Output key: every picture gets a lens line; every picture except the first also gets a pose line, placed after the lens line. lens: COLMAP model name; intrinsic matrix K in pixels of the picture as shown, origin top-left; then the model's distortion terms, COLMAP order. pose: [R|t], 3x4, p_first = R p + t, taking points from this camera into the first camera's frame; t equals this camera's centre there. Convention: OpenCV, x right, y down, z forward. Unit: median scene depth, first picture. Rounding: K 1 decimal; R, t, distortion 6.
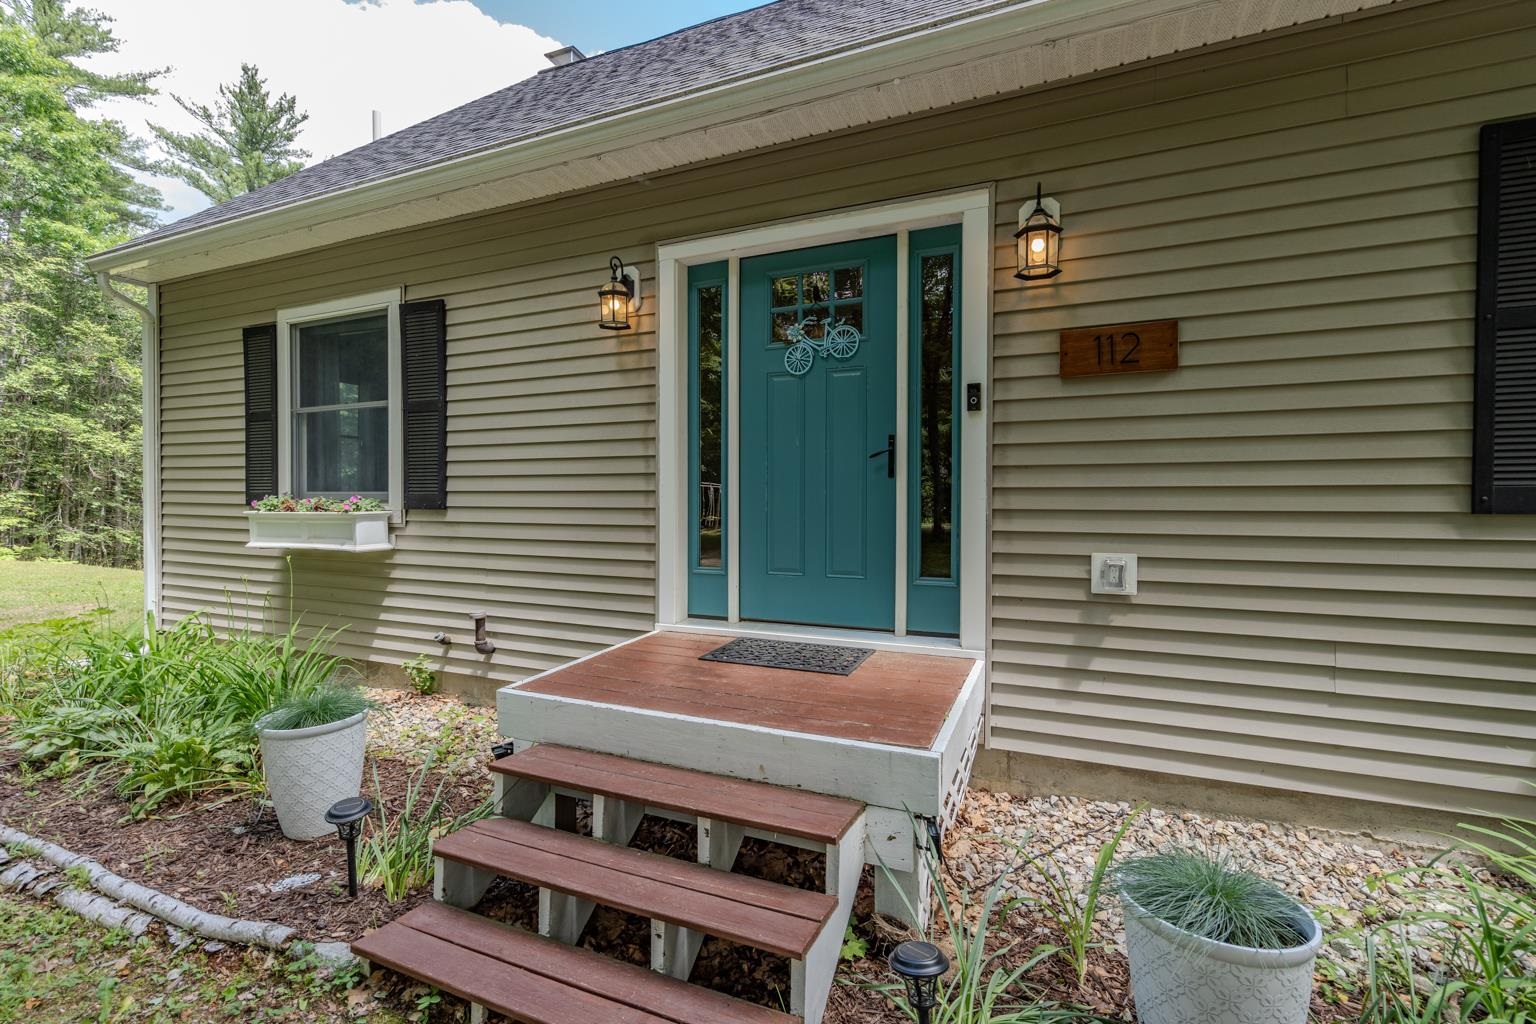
lens RADIAL K [[697.8, 0, 761.0], [0, 697.8, 514.7], [0, 0, 1]] dist [-0.001866, 0.000152]
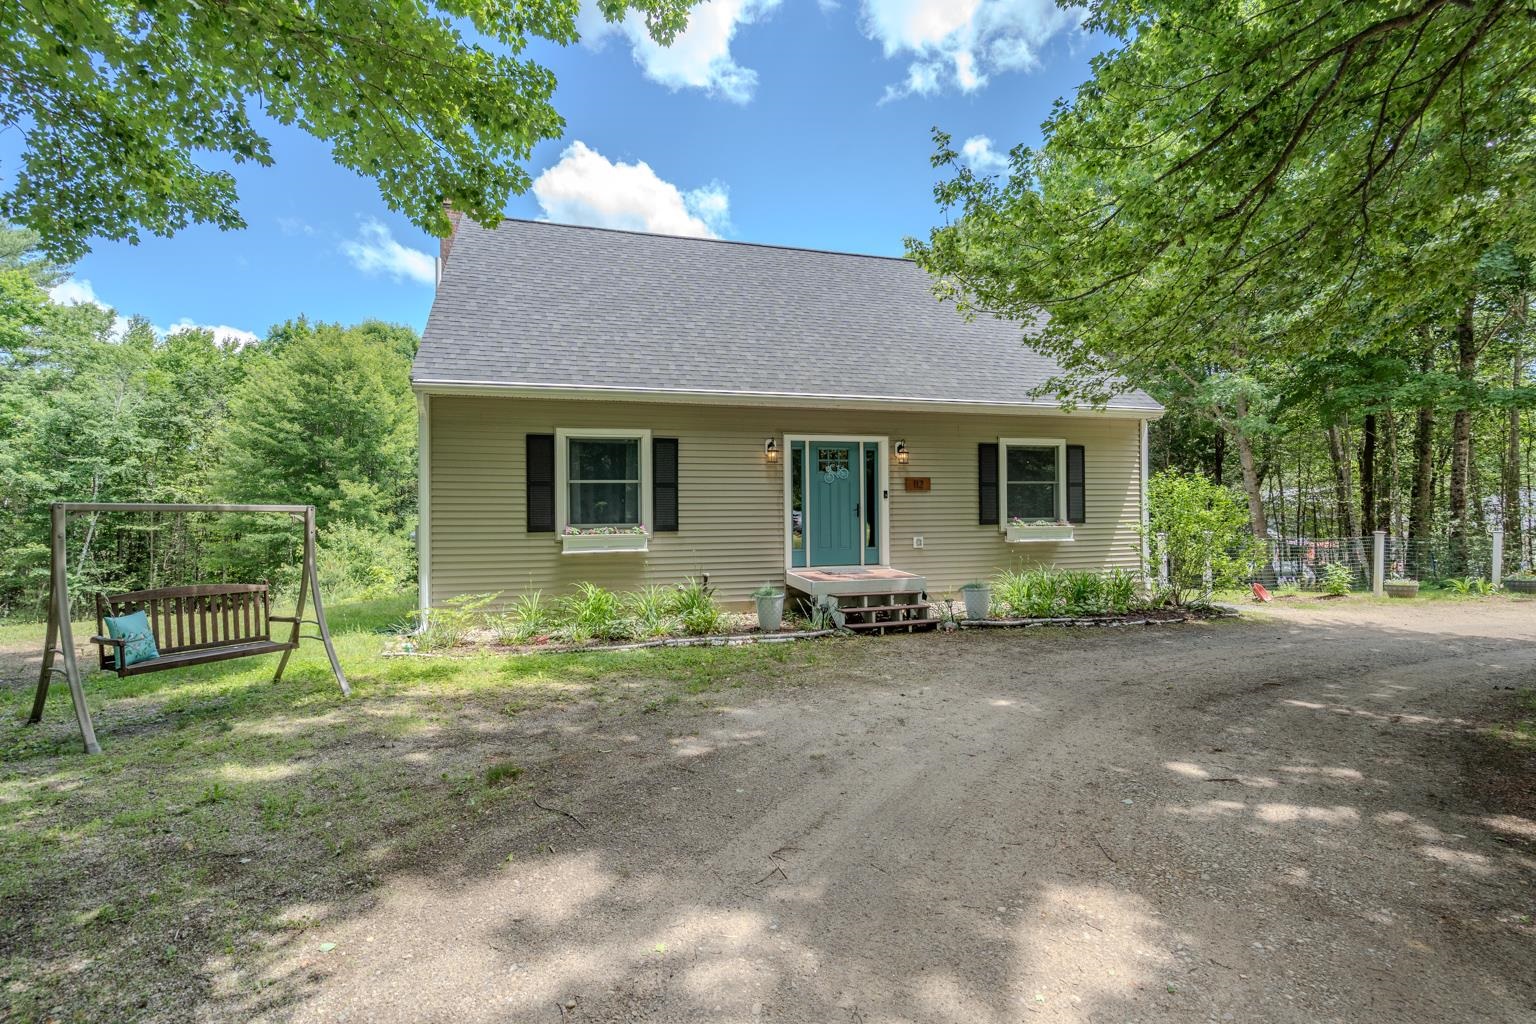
lens RADIAL K [[697.8, 0, 775.5], [0, 697.8, 515.4], [0, 0, 1]] dist [-0.001866, 0.000152]
pose [[0.760066, -0.009302, 0.649779, -1.951370], [0.026663, 0.999502, -0.016879, -0.014570], [-0.649299, 0.030154, 0.759936, -1.063749]]
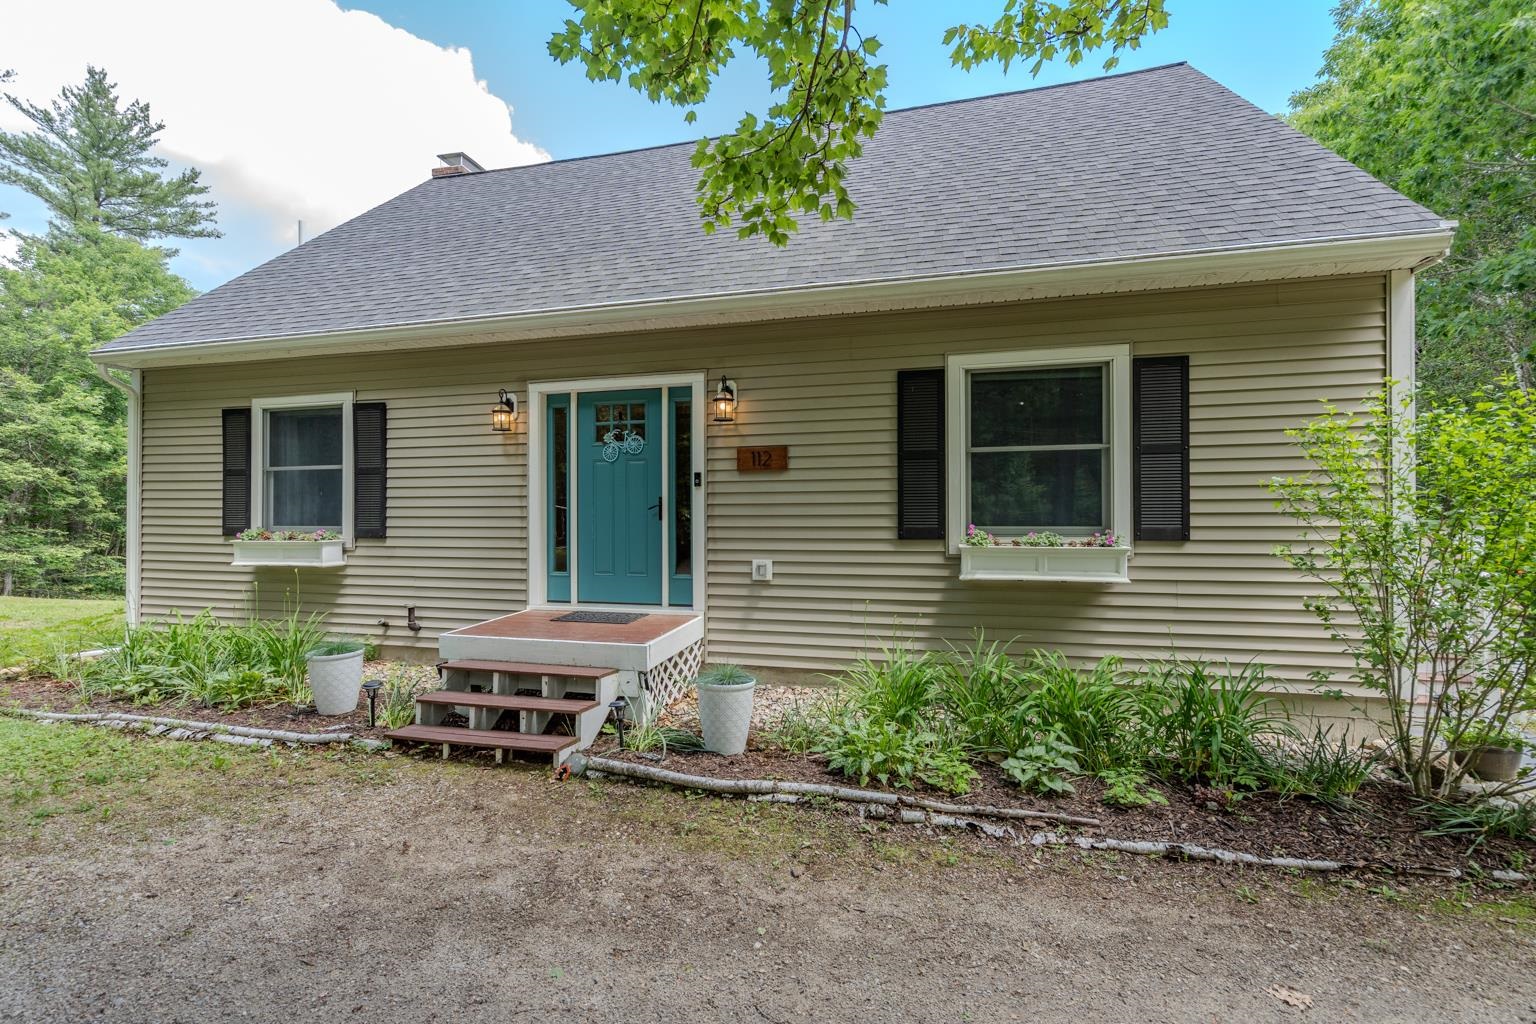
lens RADIAL K [[697.8, 0, 759.8], [0, 697.8, 517.7], [0, 0, 1]] dist [-0.001866, 0.000152]
pose [[0.987630, -0.004033, 0.156754, 0.139605], [0.007207, 0.999780, -0.019690, -0.019551], [-0.156640, 0.020576, 0.987441, -0.748292]]
